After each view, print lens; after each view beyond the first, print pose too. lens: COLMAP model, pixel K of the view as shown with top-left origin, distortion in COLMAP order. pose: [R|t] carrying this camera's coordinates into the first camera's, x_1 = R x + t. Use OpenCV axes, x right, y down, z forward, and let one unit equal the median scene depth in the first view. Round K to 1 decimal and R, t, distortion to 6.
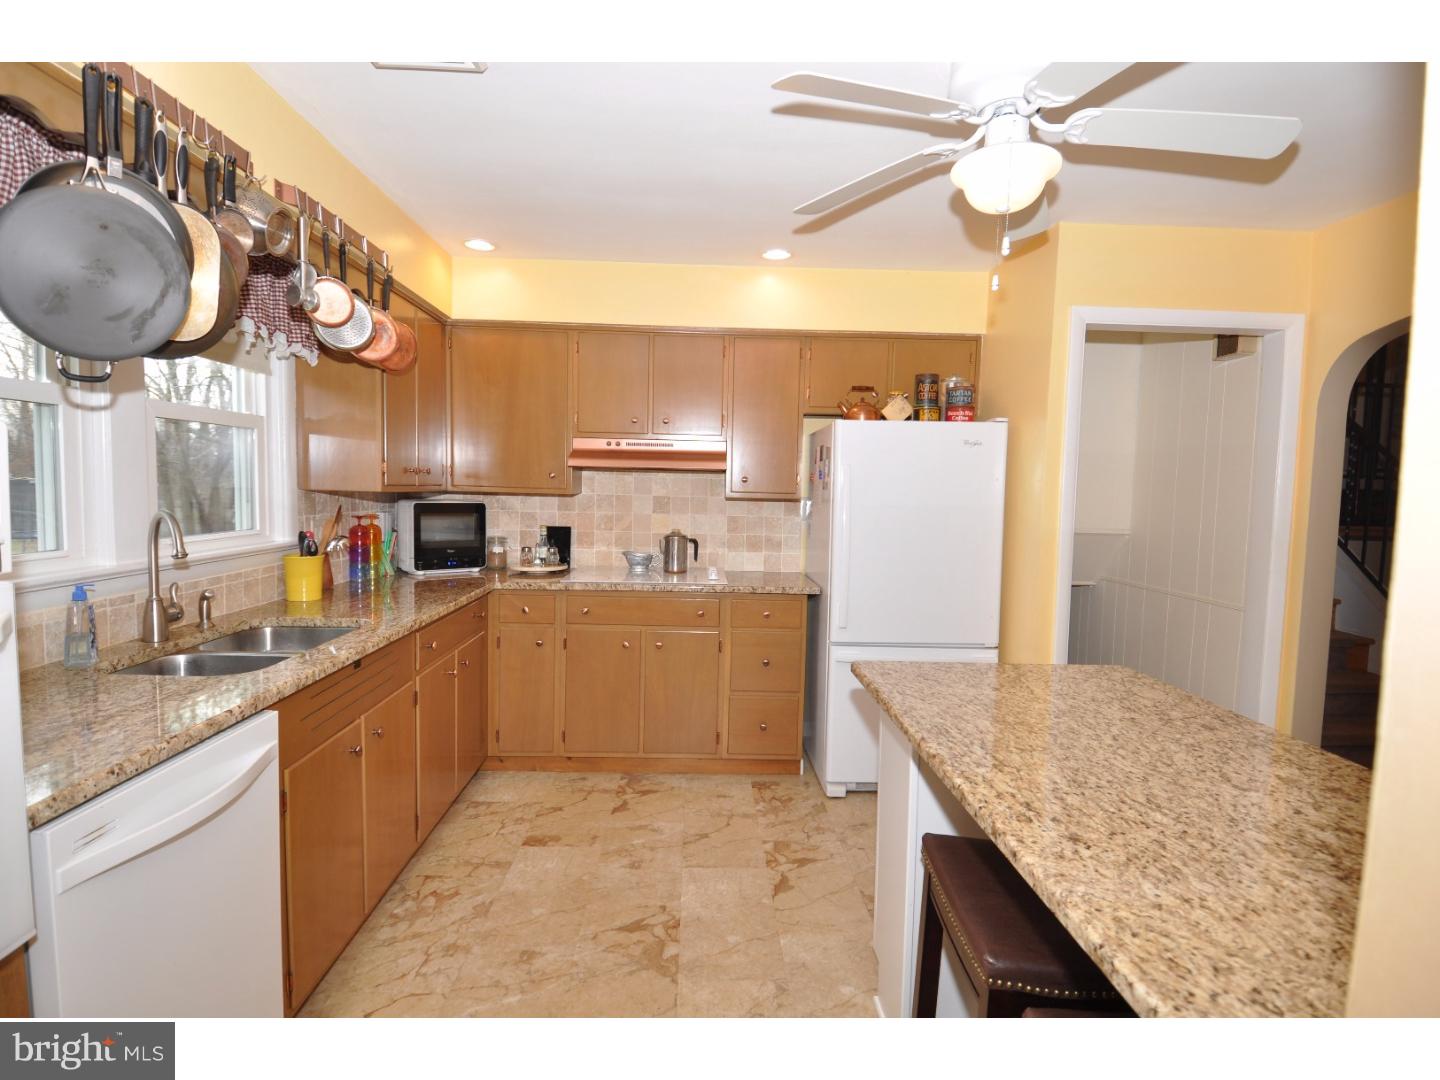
lens RADIAL K [[742.5, 0, 720.0], [0, 742.5, 540.0], [0, 0, 1]] dist [0.064228, -0.070312]
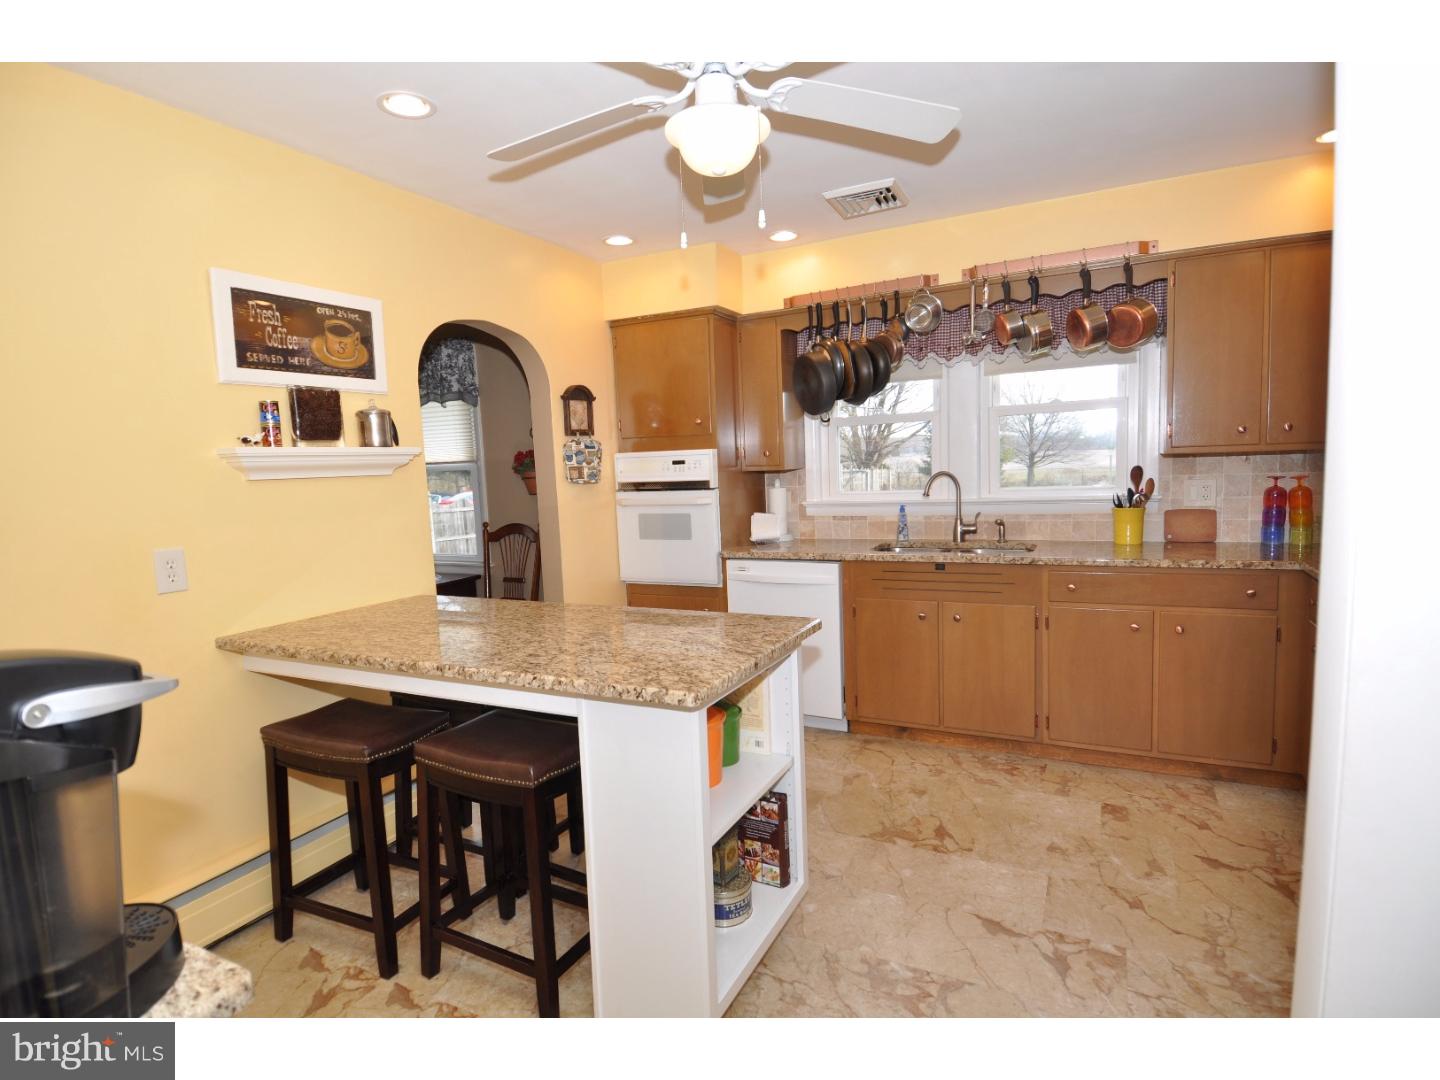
lens RADIAL K [[742.5, 0, 720.0], [0, 742.5, 540.0], [0, 0, 1]] dist [0.064228, -0.070312]
pose [[-0.479220, 0.086666, -0.873405, 0.900338], [-0.033165, 0.992614, 0.116692, -0.051741], [0.877068, 0.084888, -0.472806, 1.061342]]
